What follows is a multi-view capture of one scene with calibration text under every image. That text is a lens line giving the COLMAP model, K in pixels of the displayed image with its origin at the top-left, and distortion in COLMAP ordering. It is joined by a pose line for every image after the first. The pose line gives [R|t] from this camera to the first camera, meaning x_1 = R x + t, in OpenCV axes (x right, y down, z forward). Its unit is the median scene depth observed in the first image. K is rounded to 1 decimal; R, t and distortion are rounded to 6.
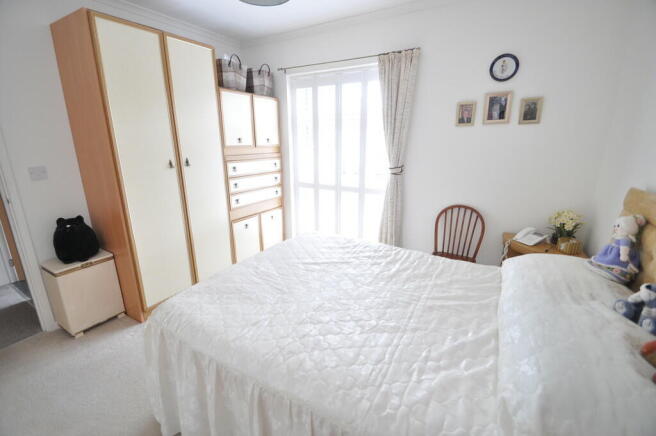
lens RADIAL K [[286.7, 0, 327.3], [0, 286.7, 216.6], [0, 0, 1]] dist [0.005409, -0.012265]
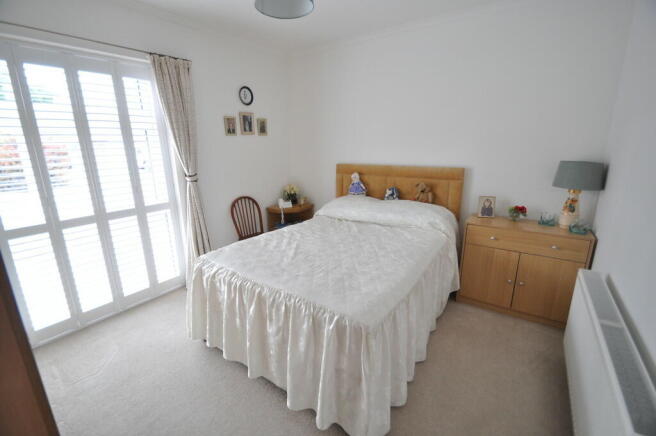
lens RADIAL K [[286.7, 0, 326.3], [0, 286.7, 216.9], [0, 0, 1]] dist [0.005409, -0.012265]
pose [[0.079726, -0.248002, 0.965473, -0.835414], [0.274849, 0.936481, 0.217858, -0.143712], [-0.958176, 0.247990, 0.142825, 0.522238]]
